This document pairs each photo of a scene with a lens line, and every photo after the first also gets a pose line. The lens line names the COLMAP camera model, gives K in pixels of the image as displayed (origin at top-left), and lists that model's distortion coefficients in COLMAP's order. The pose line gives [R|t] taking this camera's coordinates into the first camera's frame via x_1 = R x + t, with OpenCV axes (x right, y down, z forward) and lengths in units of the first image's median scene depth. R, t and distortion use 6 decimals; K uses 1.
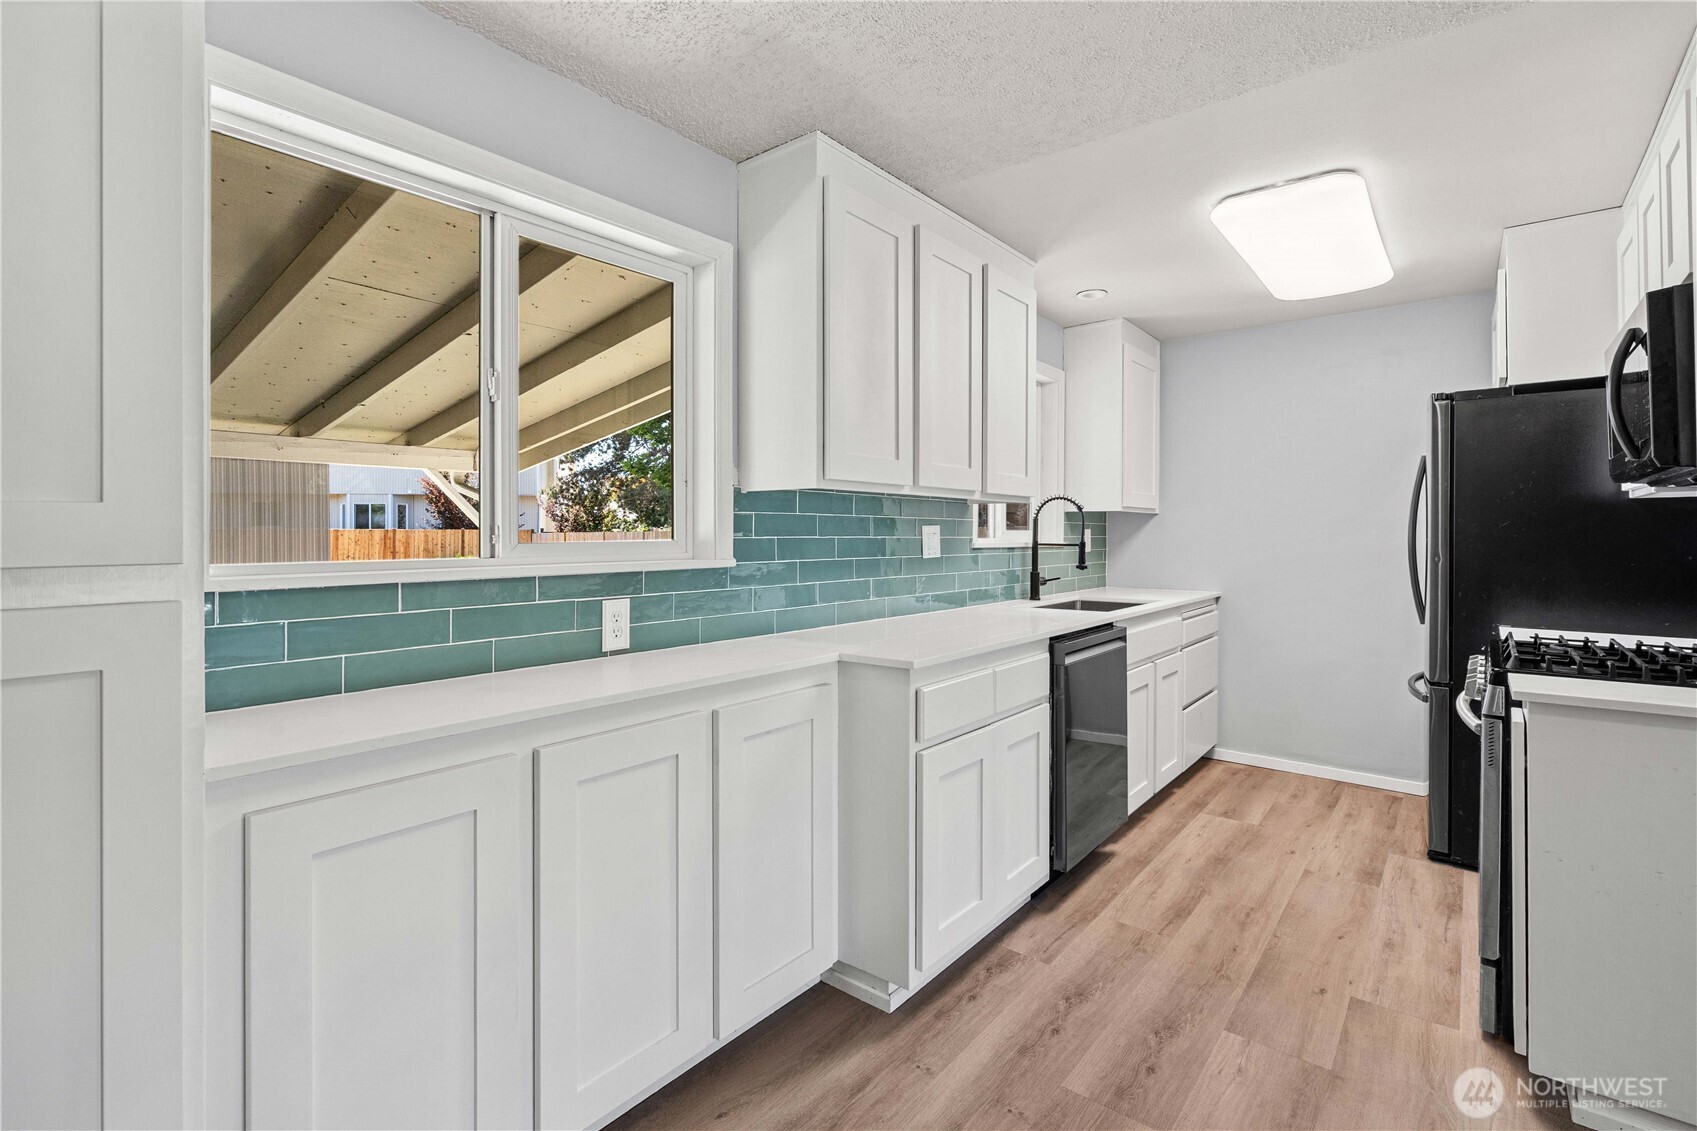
lens RADIAL K [[794.0, 0, 829.2], [0, 794.0, 567.9], [0, 0, 1]] dist [-0.002615, 0.000643]
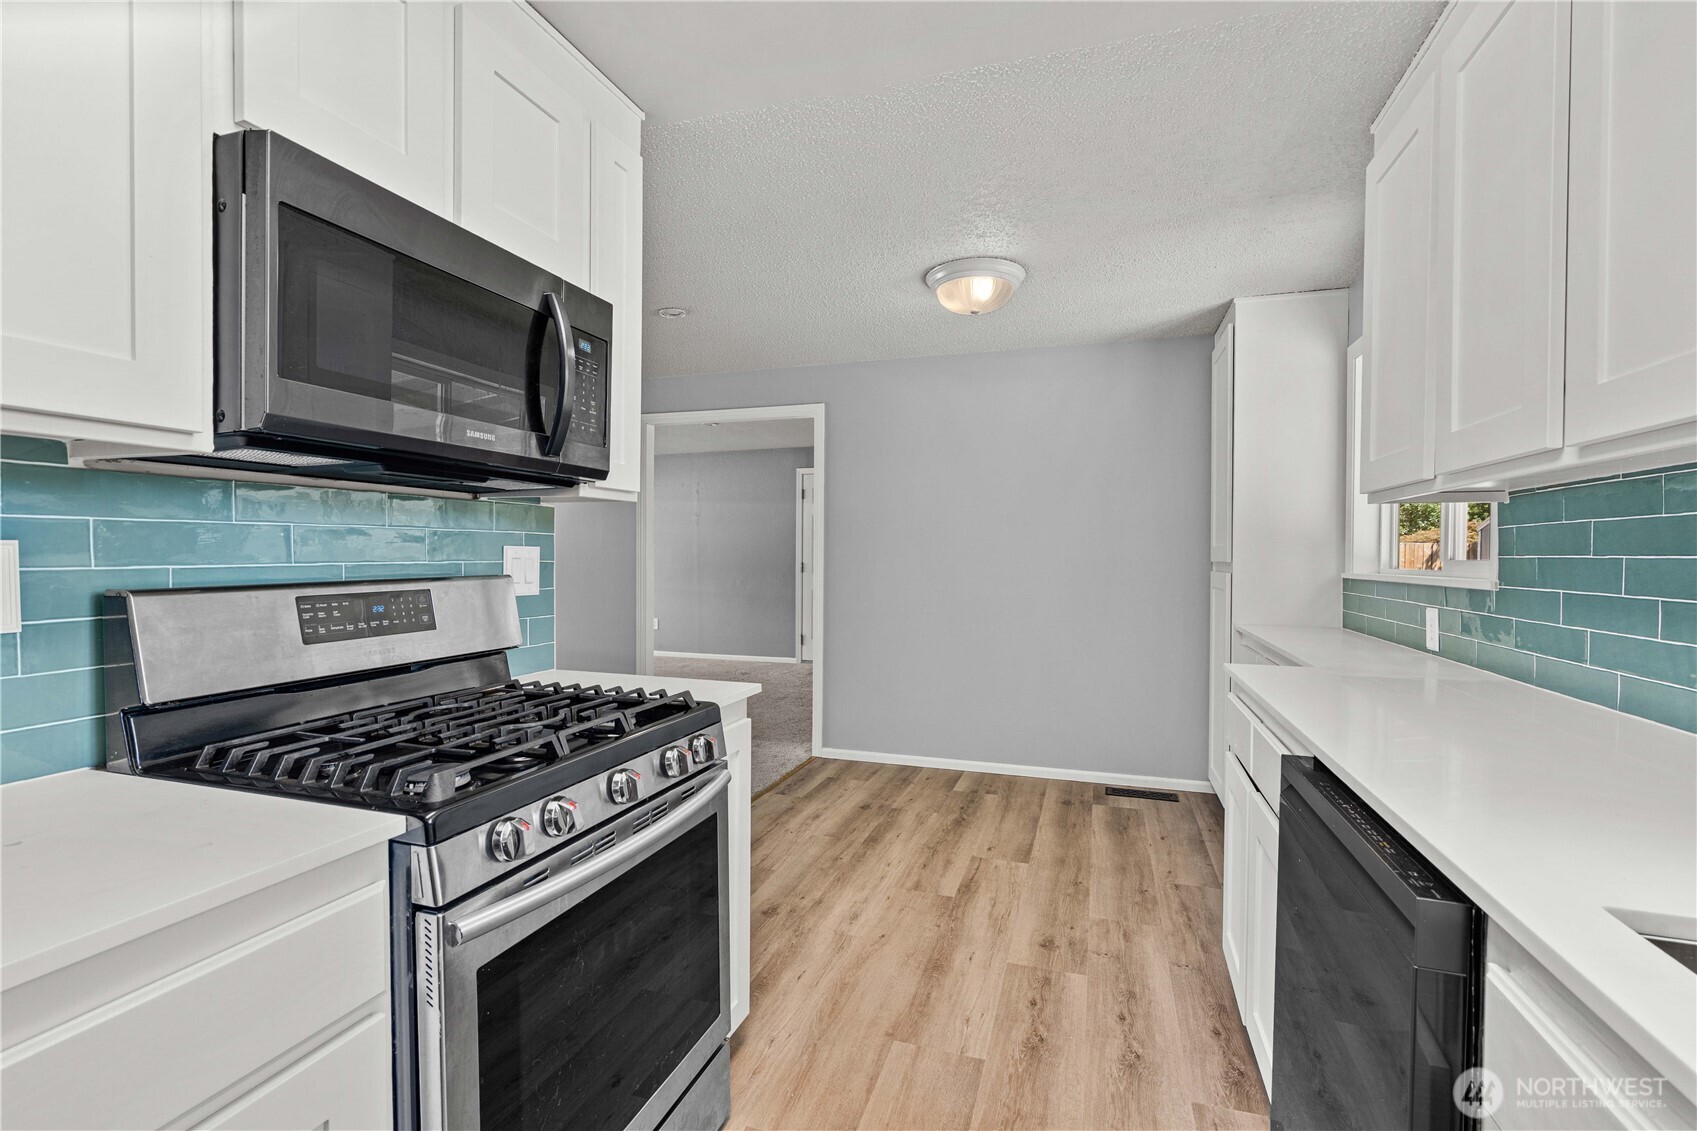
lens RADIAL K [[779.6, 0, 837.4], [0, 779.6, 556.7], [0, 0, 1]] dist [-0.001722, 0.000613]
pose [[-0.937527, -0.001547, -0.347908, 1.036368], [-0.018299, 0.998825, 0.044870, -0.077583], [0.347430, 0.048434, -0.936454, 1.865905]]
